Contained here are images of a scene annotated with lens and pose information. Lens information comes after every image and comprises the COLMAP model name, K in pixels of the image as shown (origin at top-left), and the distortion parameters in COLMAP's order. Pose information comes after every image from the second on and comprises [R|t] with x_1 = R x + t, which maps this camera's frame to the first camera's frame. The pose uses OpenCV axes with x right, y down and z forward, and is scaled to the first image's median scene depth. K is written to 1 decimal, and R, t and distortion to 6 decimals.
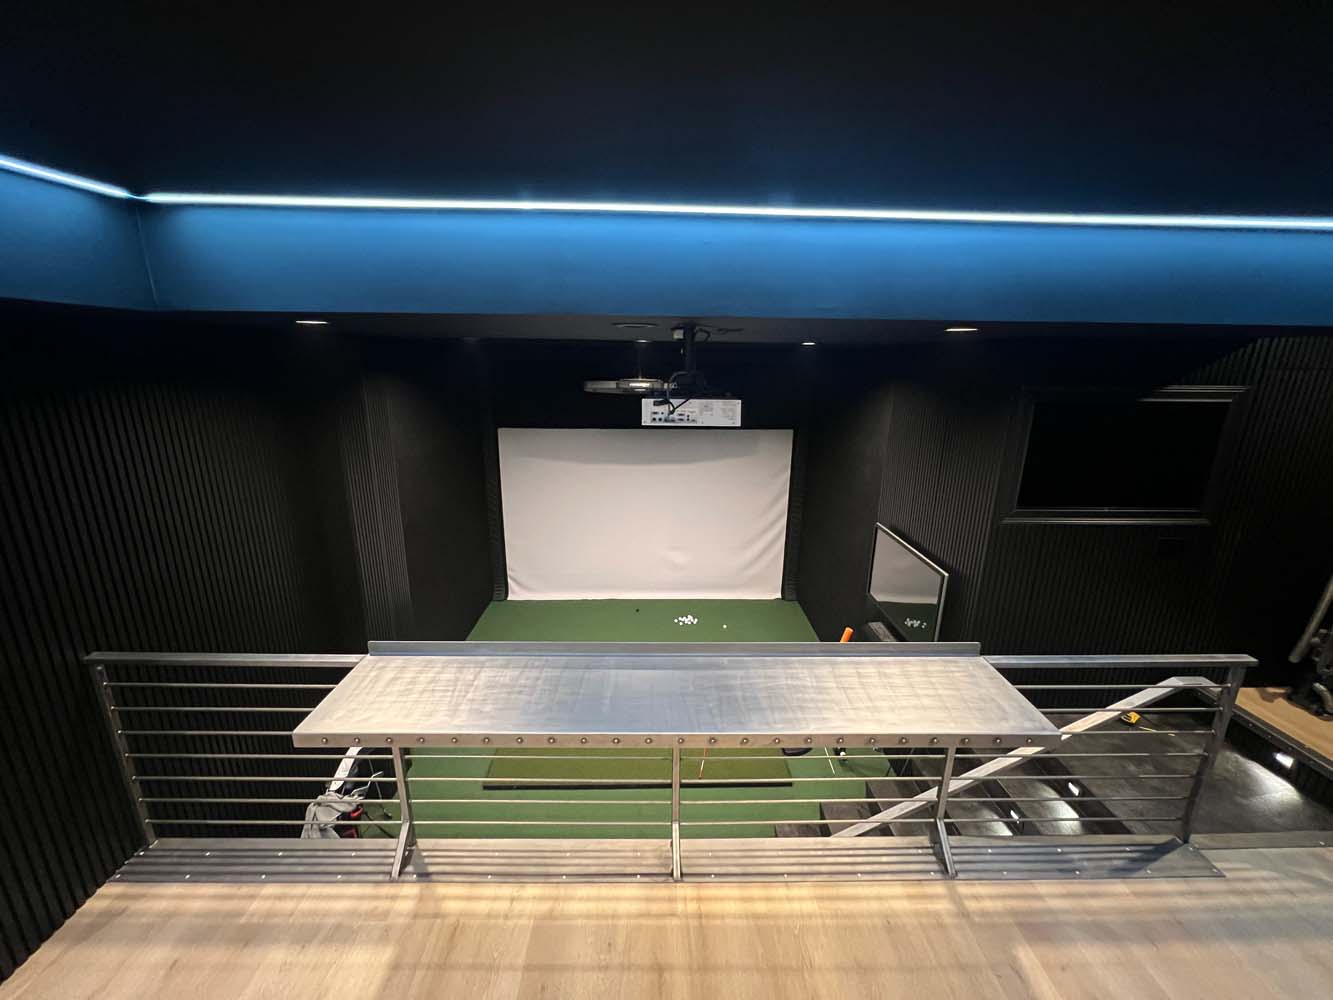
lens RADIAL K [[543.7, 0, 668.6], [0, 543.7, 460.1], [0, 0, 1]] dist [0.000780, -0.000102]
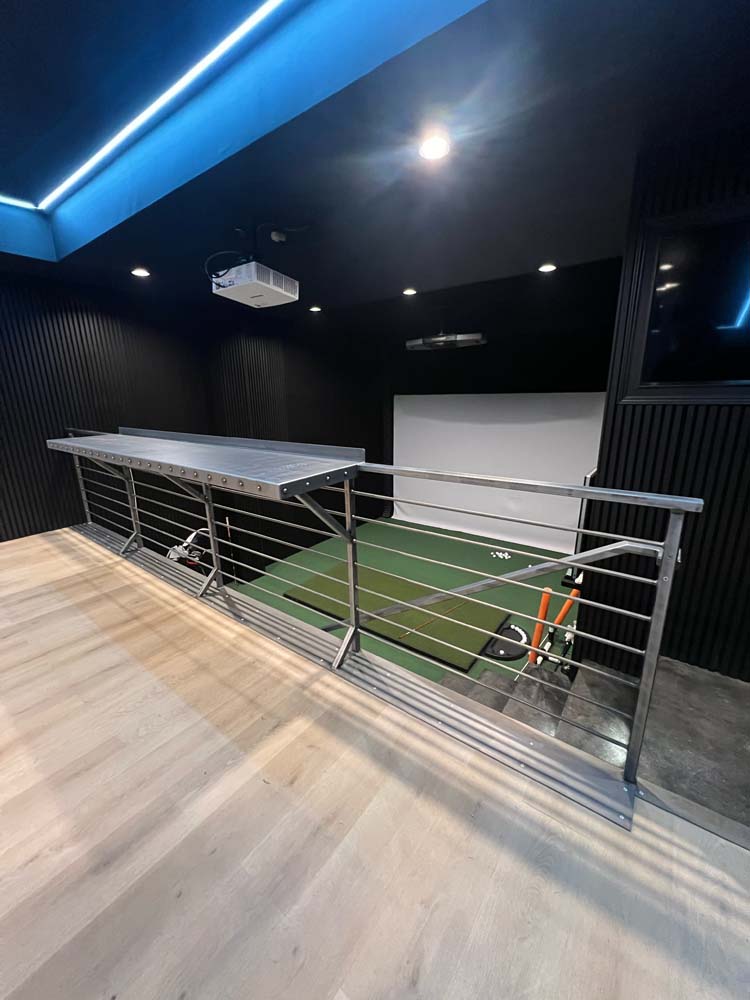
lens RADIAL K [[396.8, 0, 379.6], [0, 396.8, 498.7], [0, 0, 1]] dist [0.000686, 0.000029]
pose [[0.788900, 0.134140, -0.599702, 1.093387], [-0.086848, 0.990427, 0.107289, 0.349040], [0.608354, -0.032558, 0.792998, 0.457766]]
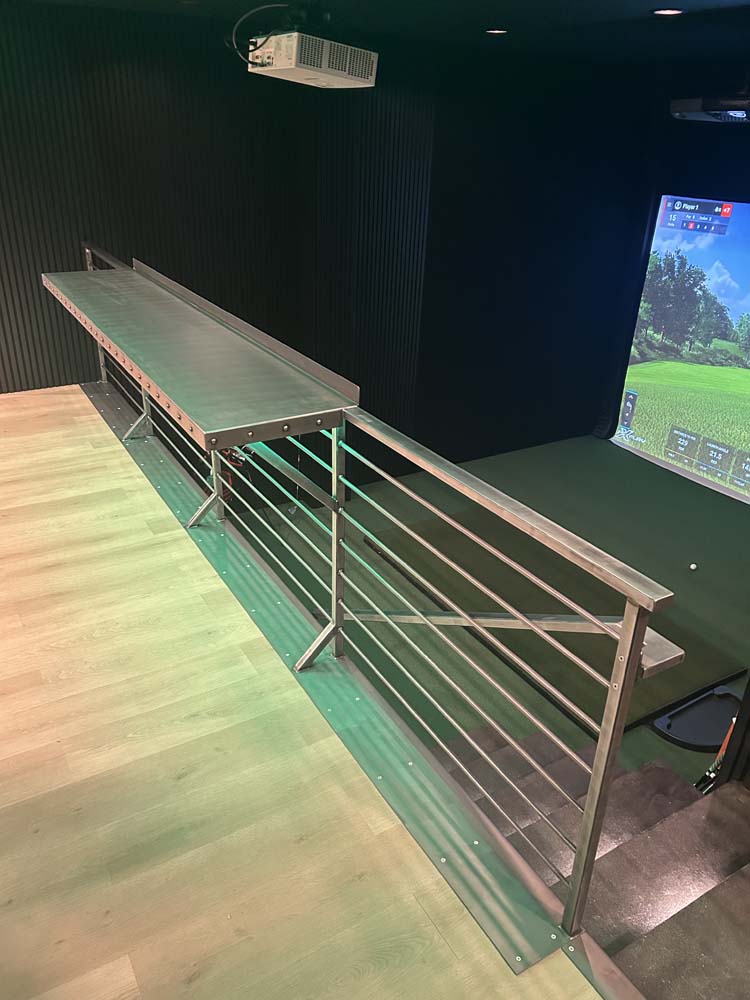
lens RADIAL K [[751.9, 0, 375.0], [0, 751.9, 500.0], [0, 0, 1]] dist [0.069122, -0.091265]
pose [[0.488926, 0.384587, -0.782971, 1.446073], [-0.183793, 0.922836, 0.338518, 0.134784], [0.852744, -0.021606, 0.521882, 0.547454]]
